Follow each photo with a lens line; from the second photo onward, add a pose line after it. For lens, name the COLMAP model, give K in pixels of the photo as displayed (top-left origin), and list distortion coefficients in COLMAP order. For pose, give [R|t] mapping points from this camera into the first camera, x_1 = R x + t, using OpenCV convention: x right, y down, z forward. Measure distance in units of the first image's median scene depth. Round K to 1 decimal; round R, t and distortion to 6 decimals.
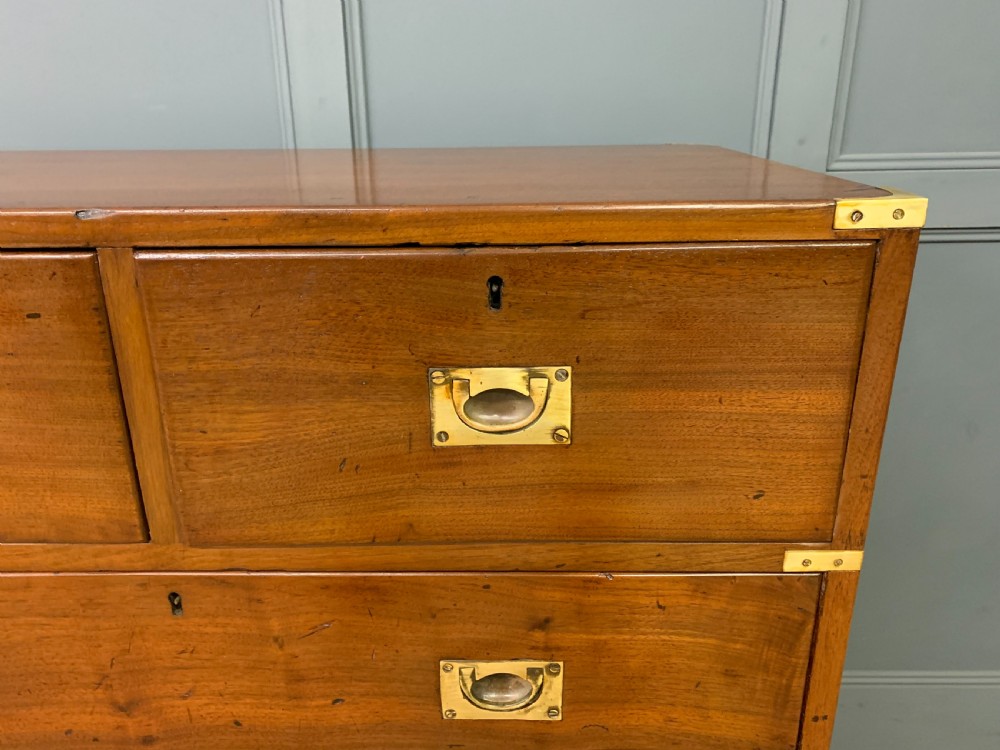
lens RADIAL K [[810.1, 0, 480.9], [0, 810.1, 373.2], [0, 0, 1]] dist [0.009626, -0.004927]
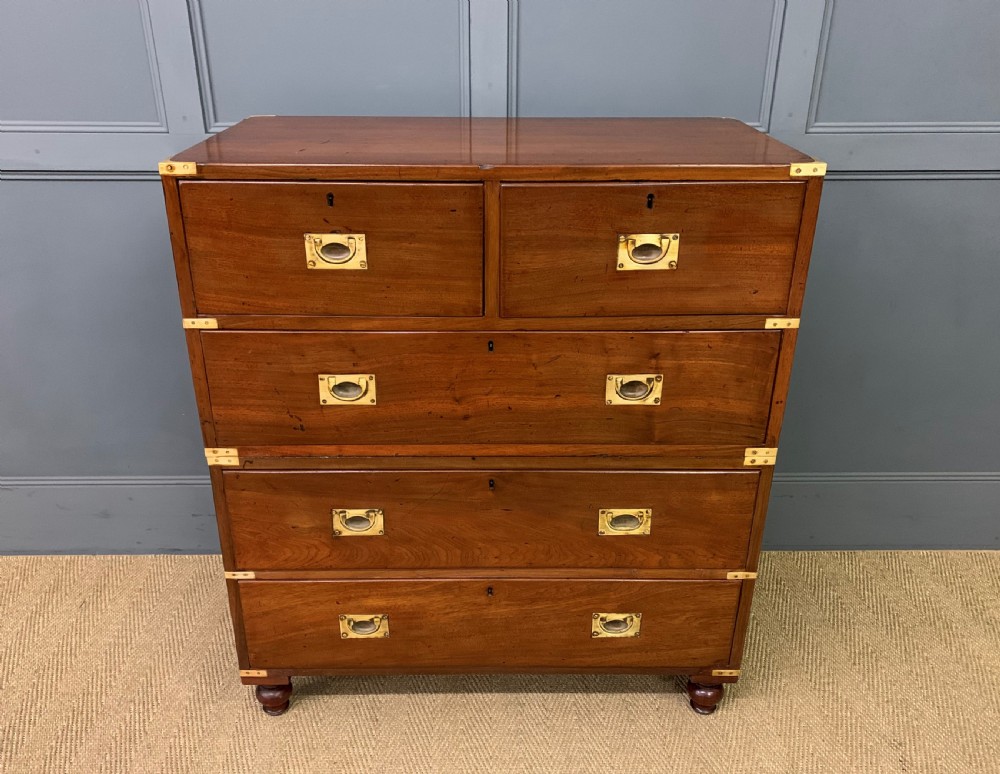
lens RADIAL K [[859.9, 0, 481.8], [0, 859.9, 404.8], [0, 0, 1]] dist [0.142695, -0.366767]
pose [[0.999570, 0.003858, 0.029080, -0.511032], [-0.006375, 0.996192, 0.086956, 0.259368], [-0.028634, -0.087104, 0.995788, -1.484098]]
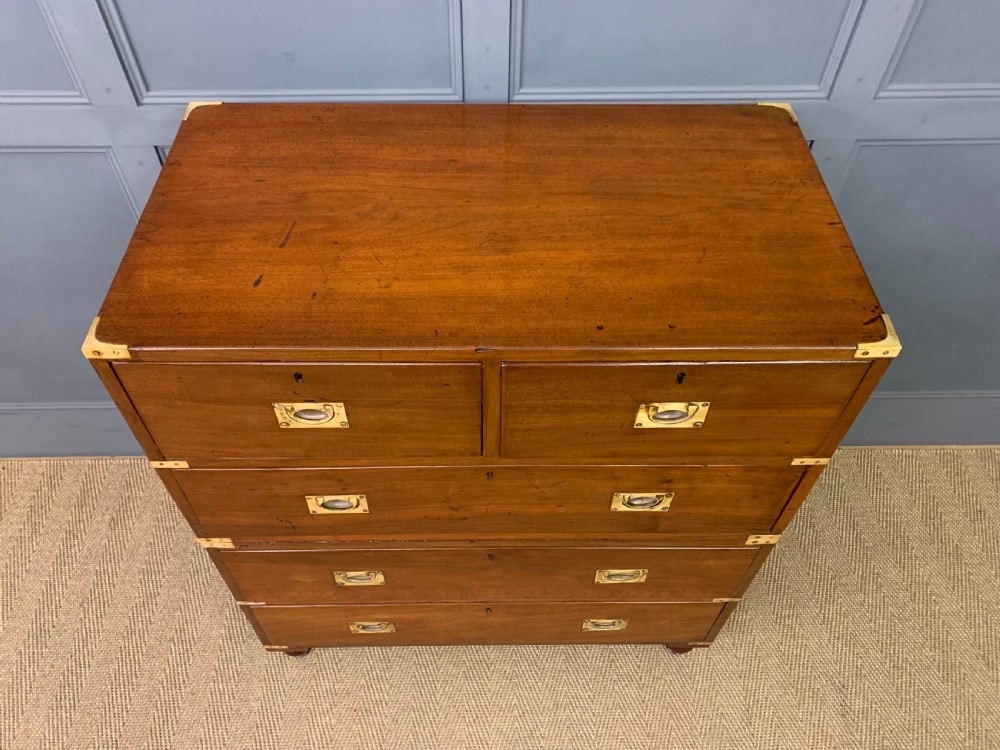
lens RADIAL K [[765.4, 0, 479.6], [0, 765.4, 380.3], [0, 0, 1]] dist [0.126746, -0.327671]
pose [[0.999341, -0.018416, 0.031288, -0.499284], [0.000141, 0.863759, 0.503904, -0.978638], [-0.036305, -0.503568, 0.863193, -0.594828]]
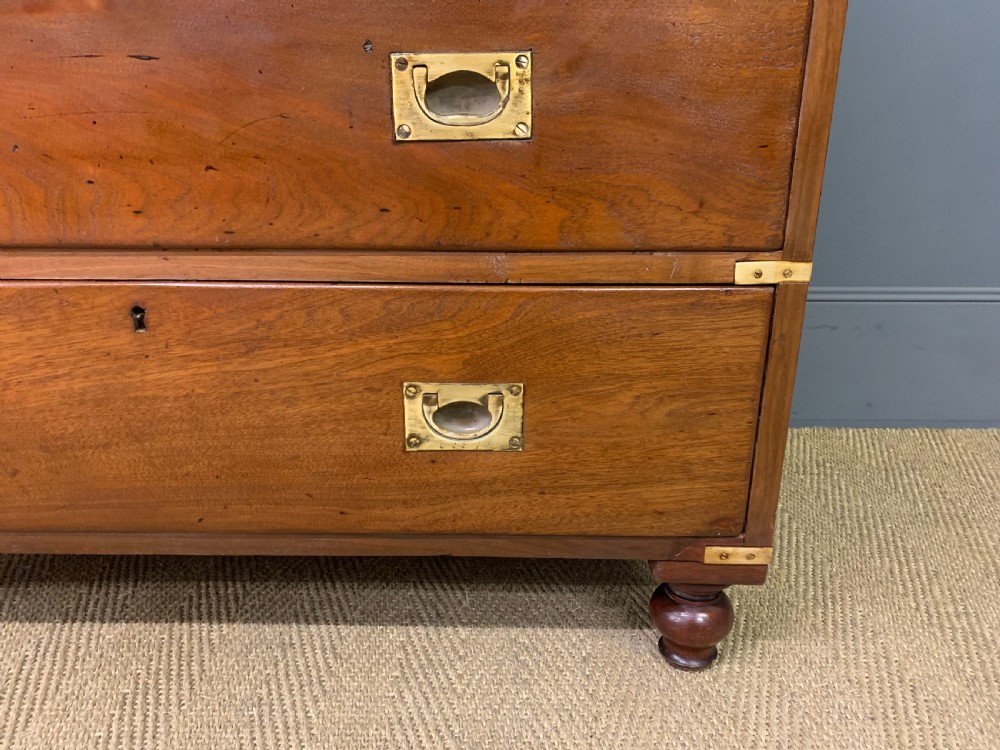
lens RADIAL K [[766.8, 0, 487.1], [0, 766.8, 373.1], [0, 0, 1]] dist [0.011873, 0.003206]
pose [[0.999829, 0.016077, 0.009187, 0.066895], [-0.015664, 0.998936, -0.043376, 1.262080], [-0.009874, 0.043225, 0.999017, 0.356164]]
